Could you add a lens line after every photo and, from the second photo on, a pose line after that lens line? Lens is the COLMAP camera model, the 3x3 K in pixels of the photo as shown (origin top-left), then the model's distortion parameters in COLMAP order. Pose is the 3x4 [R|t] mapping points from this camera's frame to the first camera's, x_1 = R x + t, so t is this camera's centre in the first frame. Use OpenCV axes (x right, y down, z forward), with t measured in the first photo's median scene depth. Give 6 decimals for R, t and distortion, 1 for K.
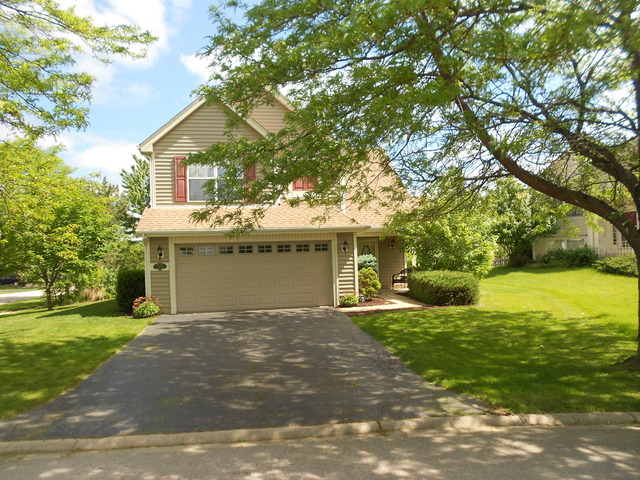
lens RADIAL K [[482.6, 0, 320.0], [0, 482.6, 240.0], [0, 0, 1]] dist [-0.008251, -0.004960]
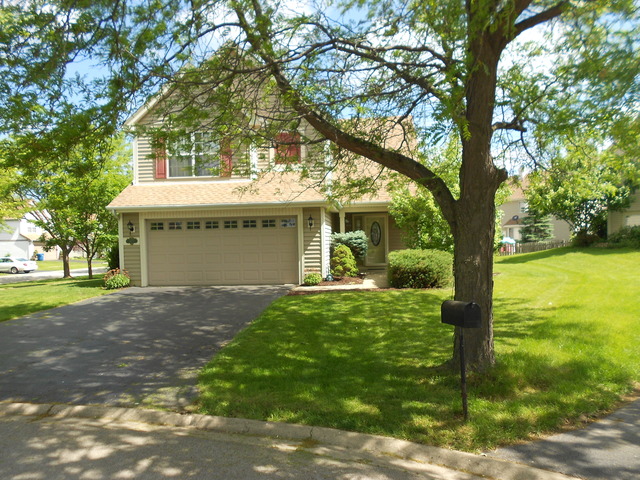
lens RADIAL K [[490.8, 0, 320.0], [0, 490.8, 240.0], [0, 0, 1]] dist [-0.003043, -0.001017]
pose [[0.960483, 0.009983, -0.278159, 0.351294], [0.004093, 0.998742, 0.049978, 0.001091], [0.278308, -0.049142, 0.959234, 0.088309]]
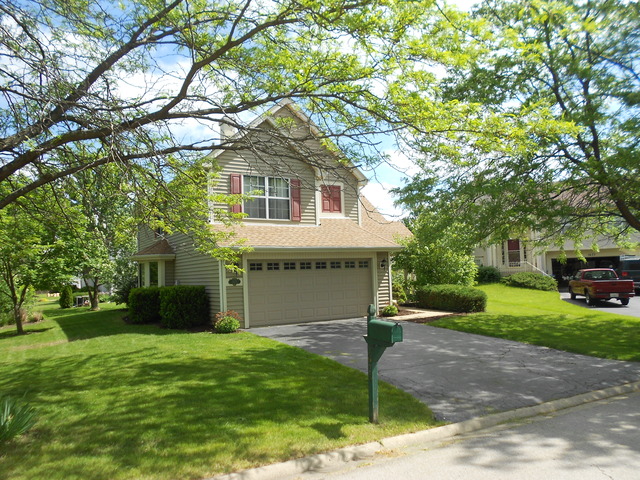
lens RADIAL K [[471.4, 0, 320.0], [0, 471.4, 240.0], [0, 0, 1]] dist [-0.001491, -0.000728]
pose [[0.936324, 0.024015, 0.350315, -0.503883], [-0.007714, 0.998825, -0.047855, 0.012748], [-0.351052, 0.042105, 0.935409, 0.003481]]
